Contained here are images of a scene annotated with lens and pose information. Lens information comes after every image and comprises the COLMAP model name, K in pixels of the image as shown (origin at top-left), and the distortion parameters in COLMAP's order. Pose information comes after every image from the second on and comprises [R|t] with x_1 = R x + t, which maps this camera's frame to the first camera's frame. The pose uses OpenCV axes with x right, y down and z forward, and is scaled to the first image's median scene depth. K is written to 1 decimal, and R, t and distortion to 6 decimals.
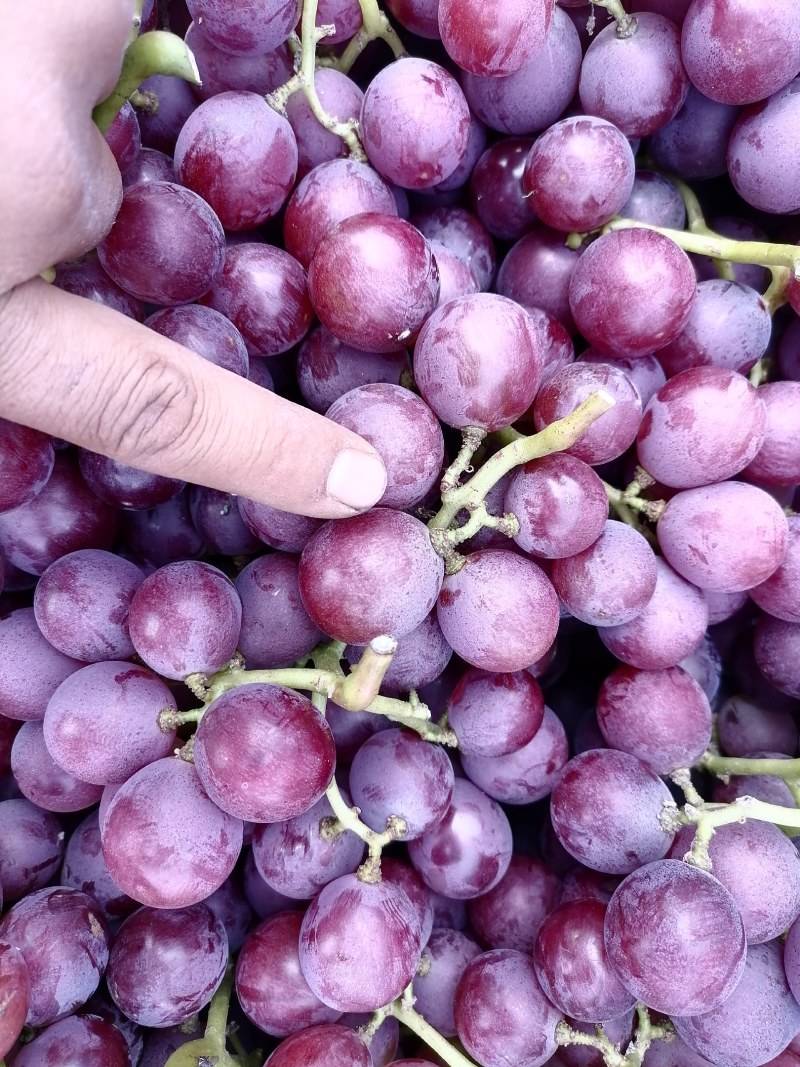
lens RADIAL K [[804.5, 0, 399.7], [0, 804.5, 533.4], [0, 0, 1]] dist [-0.025872, -0.009922]
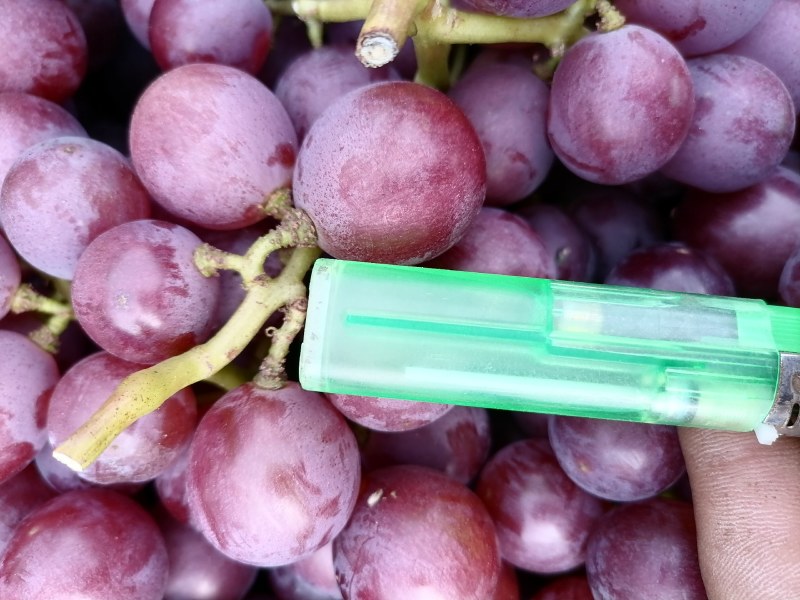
lens RADIAL K [[603.2, 0, 398.9], [0, 603.2, 314.2], [0, 0, 1]] dist [-0.025872, -0.009922]
pose [[-0.990165, 0.089273, -0.107724, 0.028509], [-0.080269, -0.993124, -0.085220, -0.026449], [-0.114591, -0.075735, 0.990522, 0.433890]]
